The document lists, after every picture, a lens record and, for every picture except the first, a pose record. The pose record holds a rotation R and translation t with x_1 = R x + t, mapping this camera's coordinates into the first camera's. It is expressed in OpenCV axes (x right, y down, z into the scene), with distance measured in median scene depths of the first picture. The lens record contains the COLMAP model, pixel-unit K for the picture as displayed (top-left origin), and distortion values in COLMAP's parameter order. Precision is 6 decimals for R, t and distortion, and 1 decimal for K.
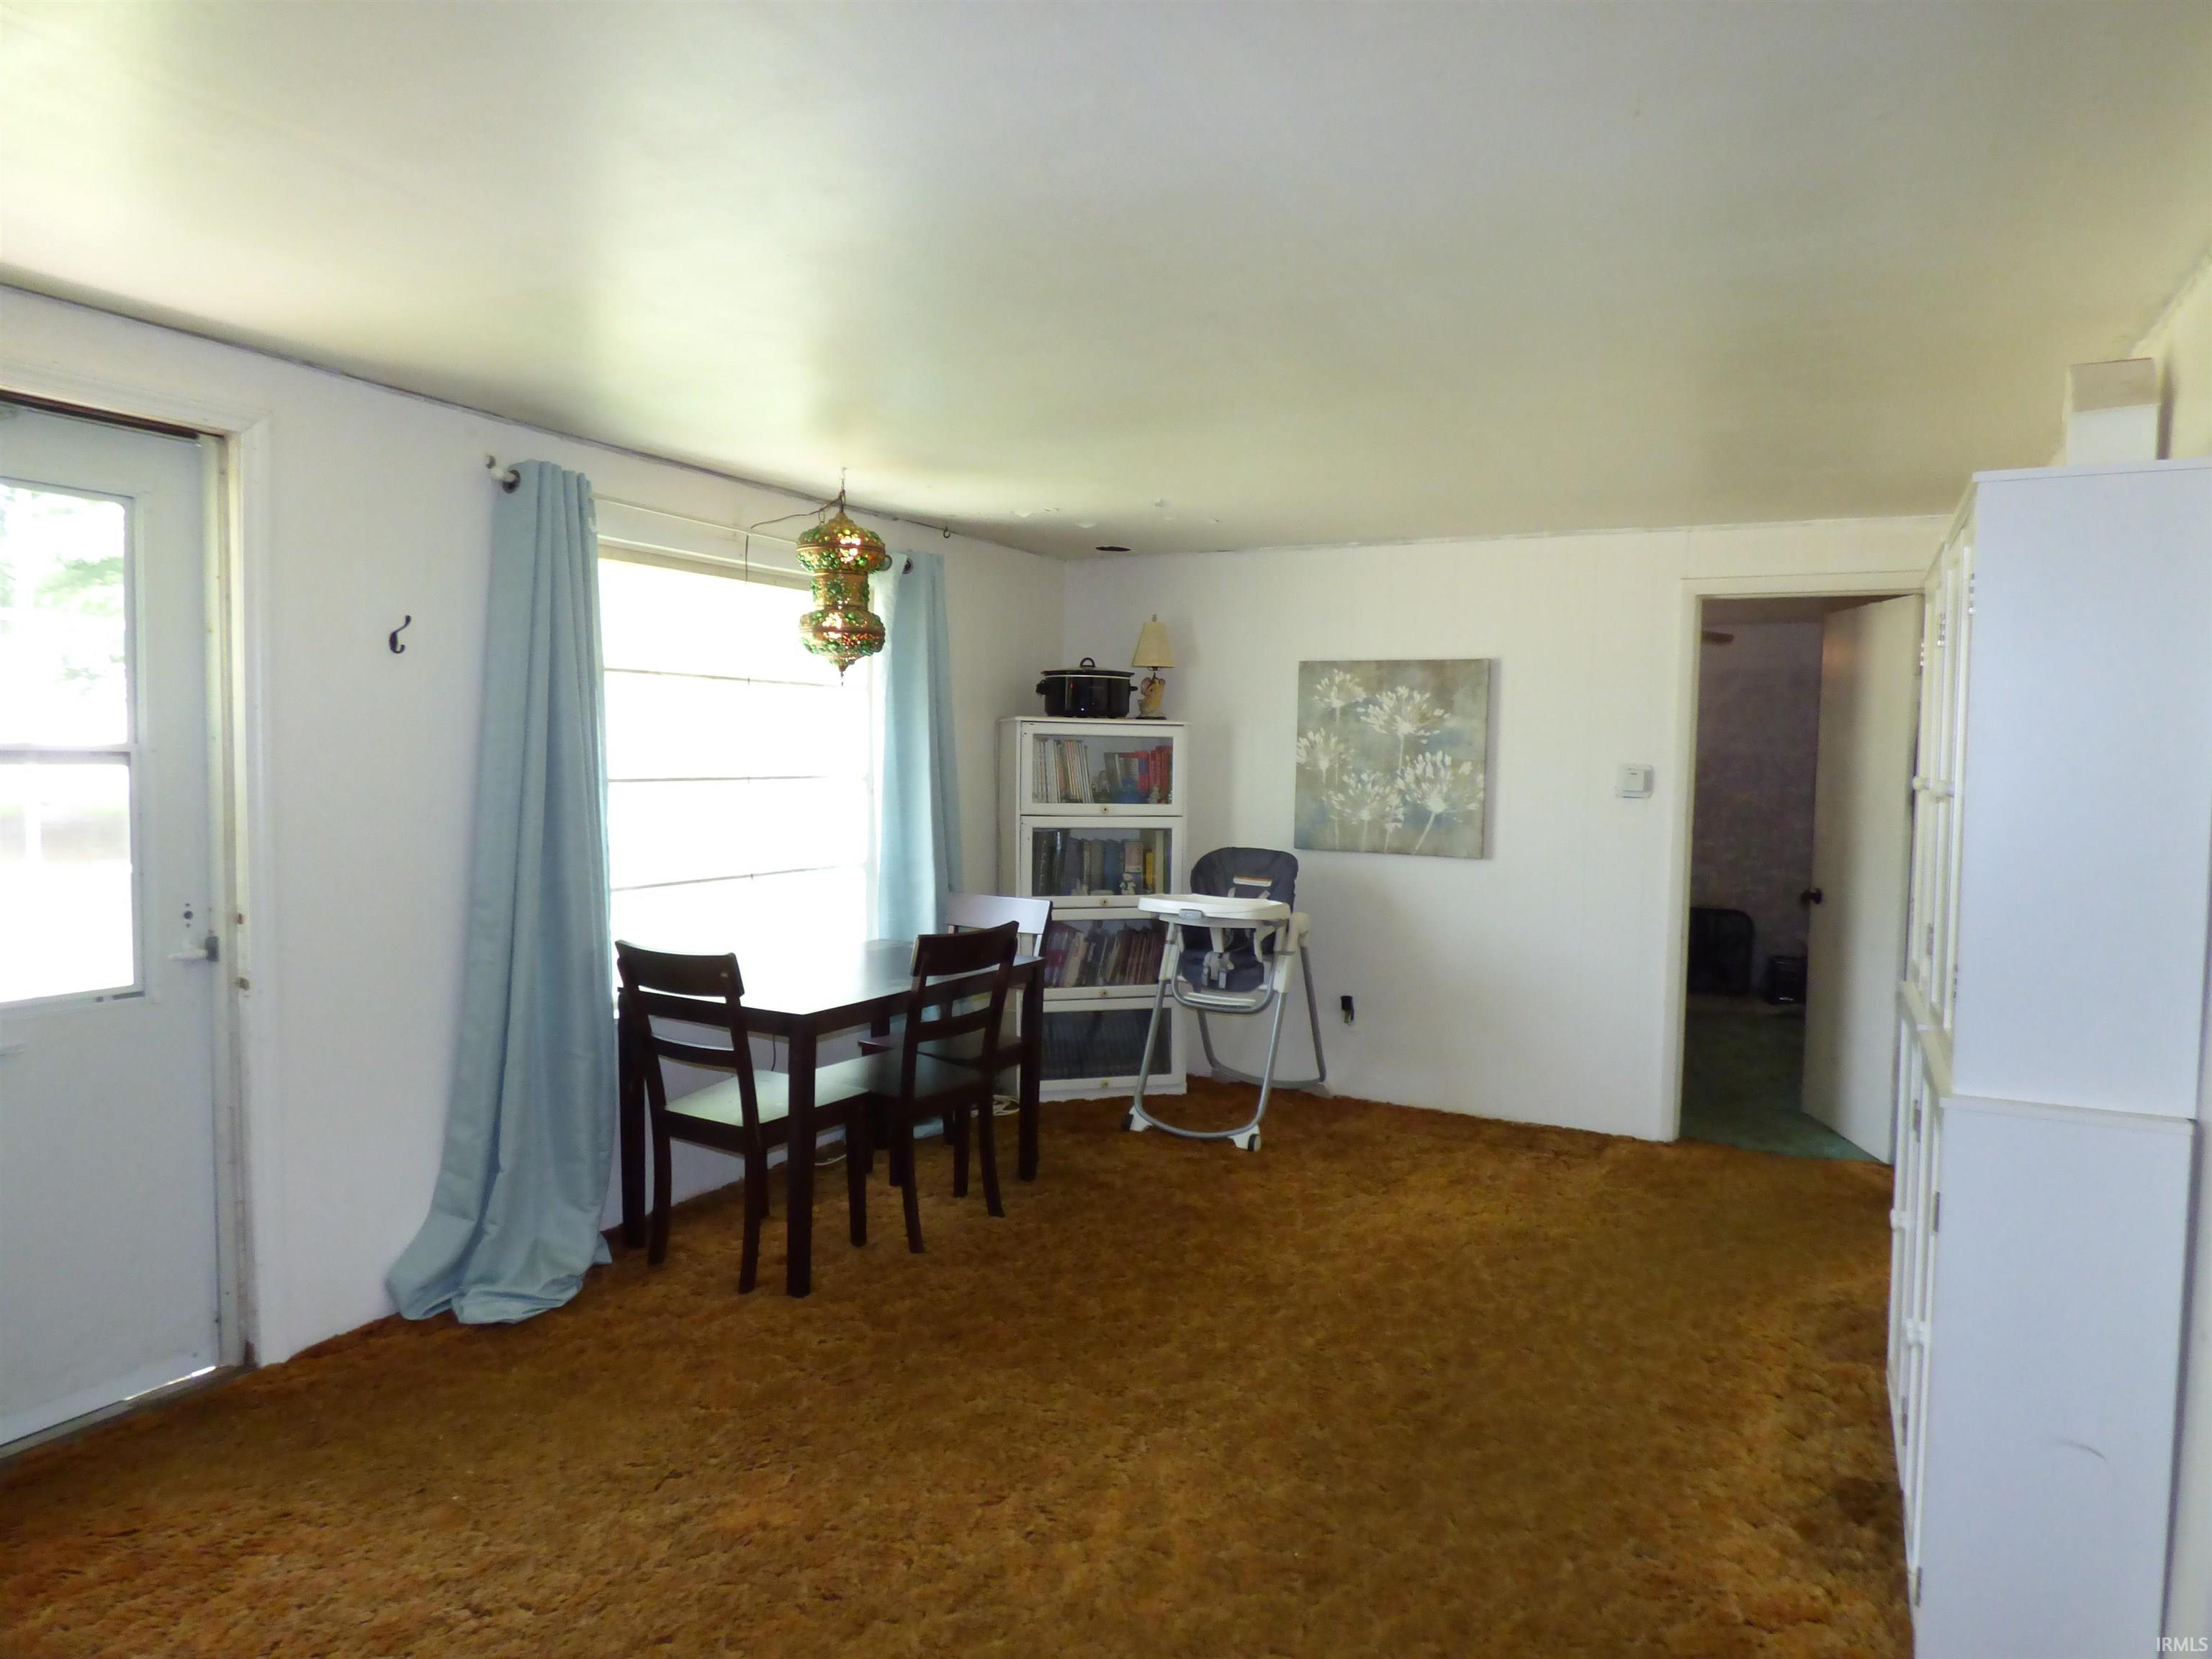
lens RADIAL K [[1387.3, 0, 1109.2], [0, 1387.3, 830.3], [0, 0, 1]] dist [0.002350, 0.000053]
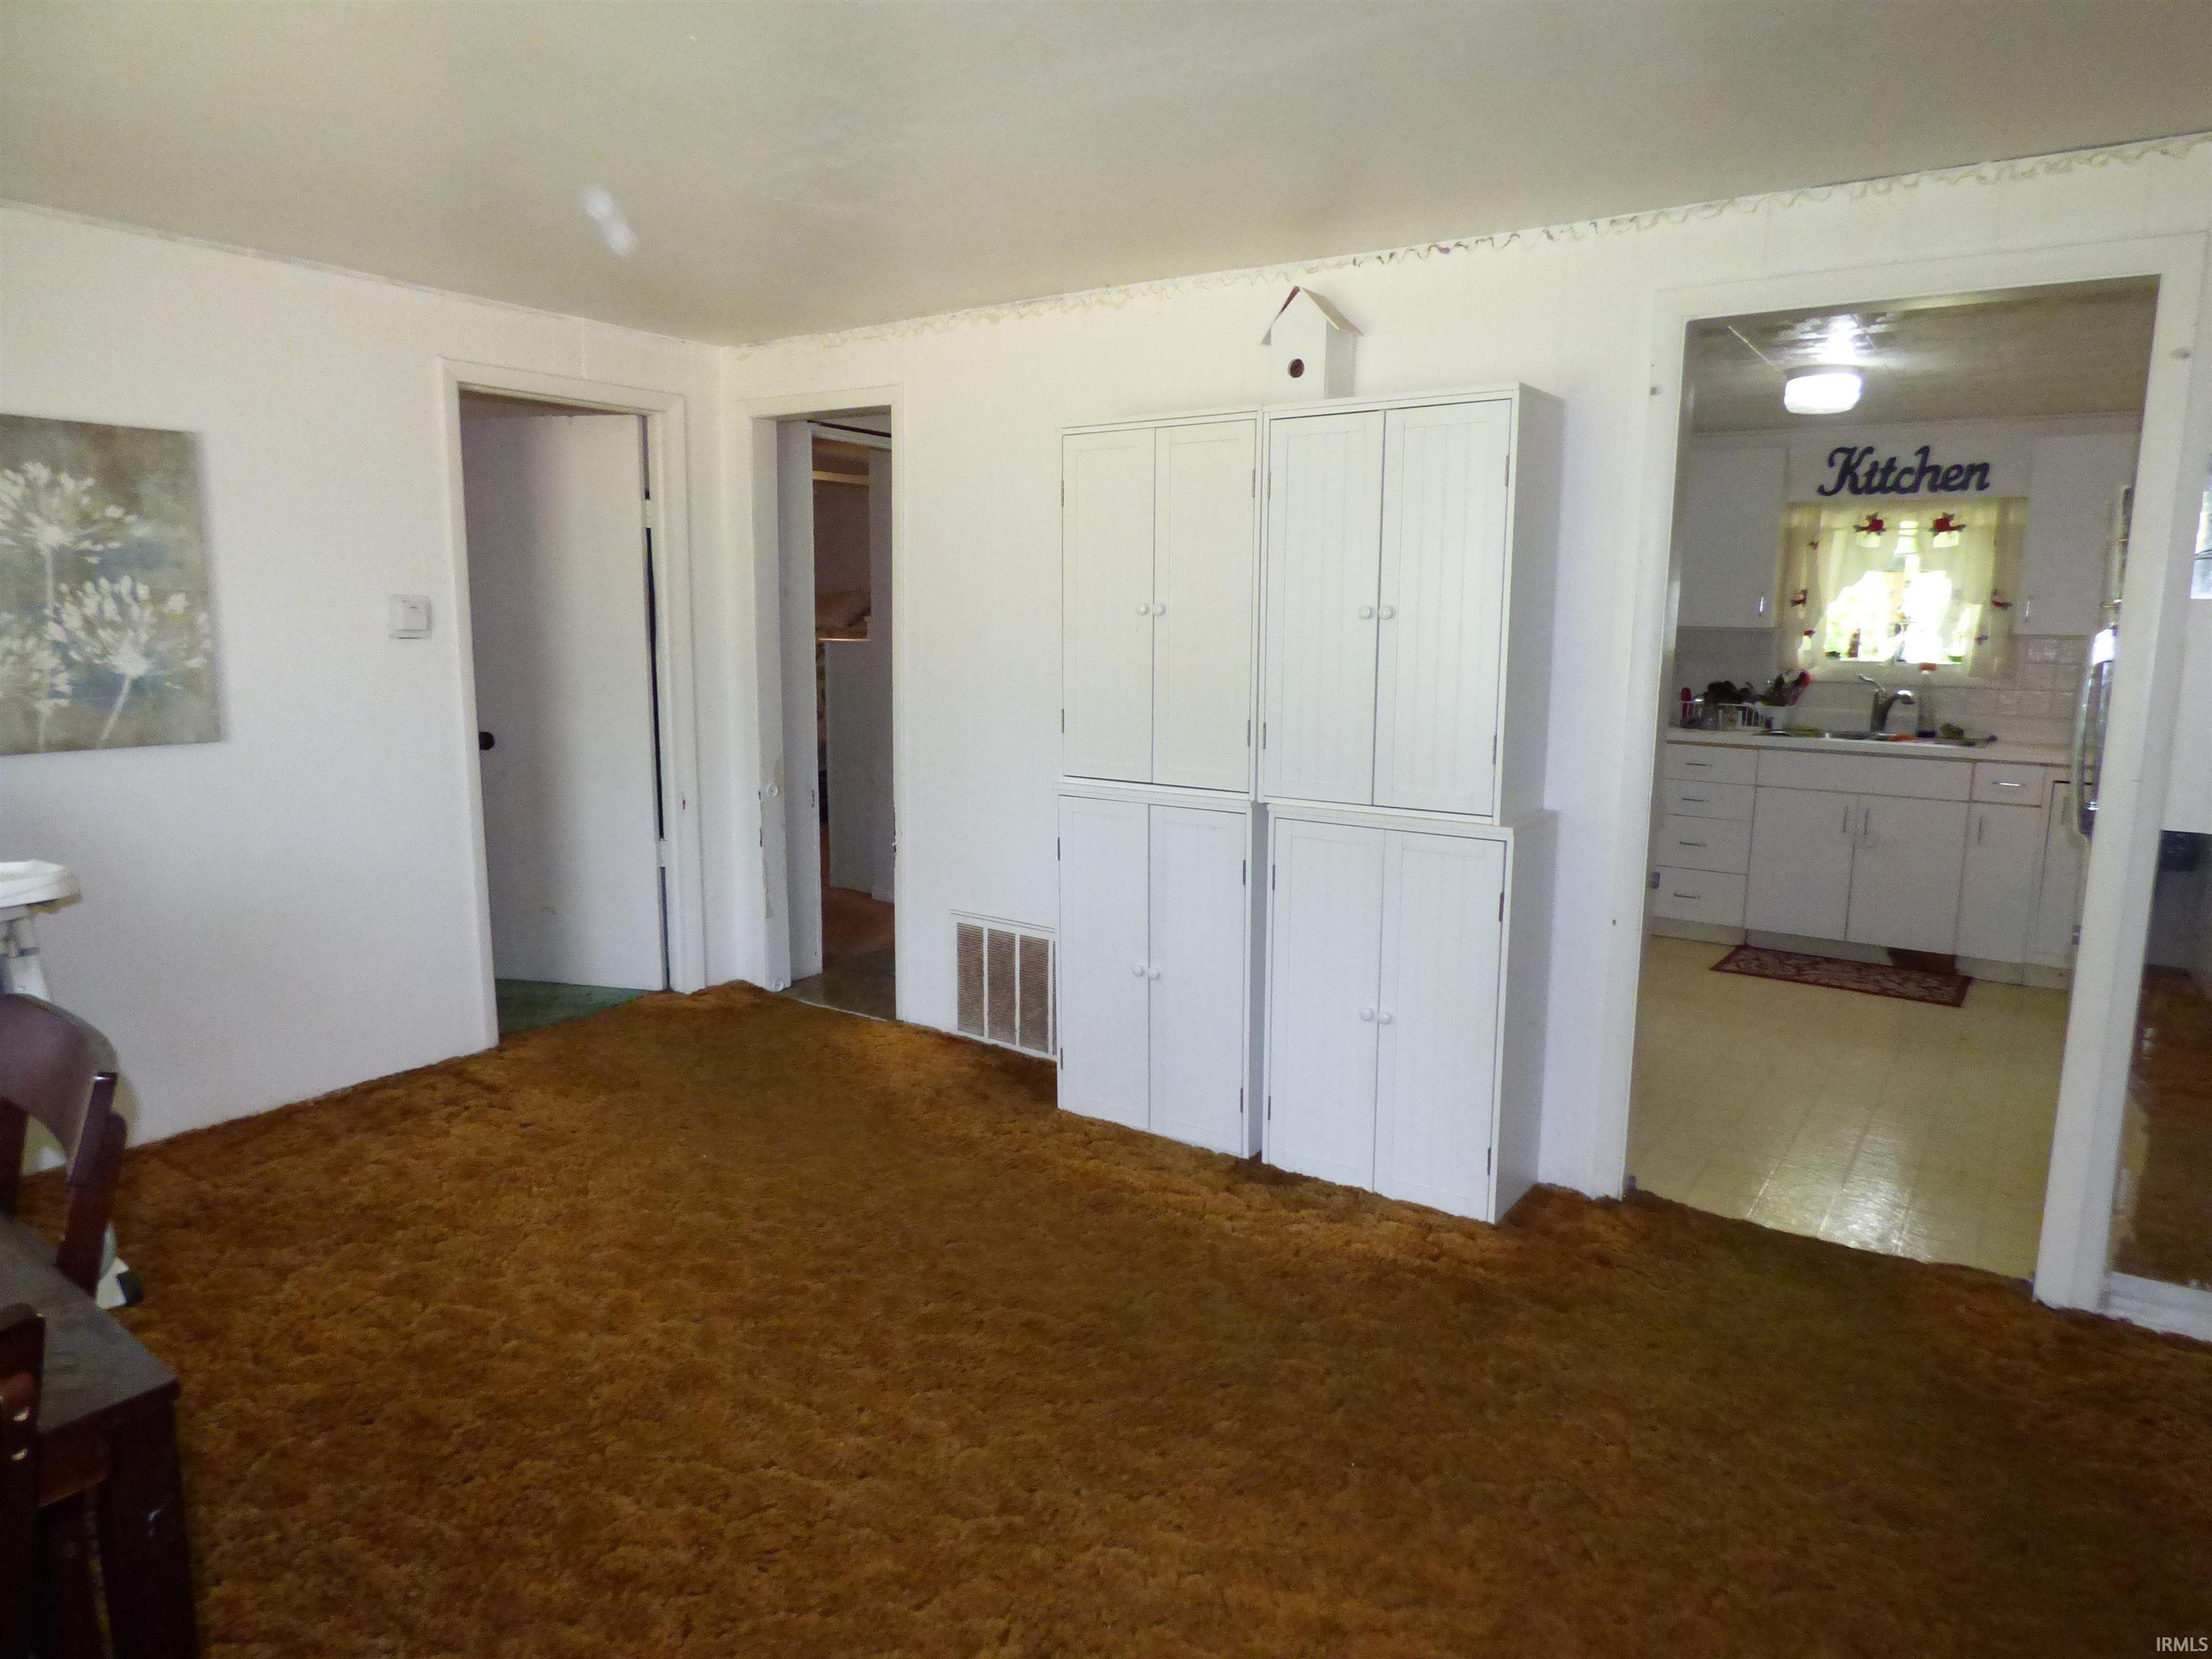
lens RADIAL K [[1387.3, 0, 1105.9], [0, 1387.3, 832.0], [0, 0, 1]] dist [0.002350, 0.000053]
pose [[0.108211, -0.177982, 0.978066, -0.358348], [0.050961, 0.983543, 0.173340, -0.031470], [-0.992821, 0.031086, 0.115500, 0.523582]]
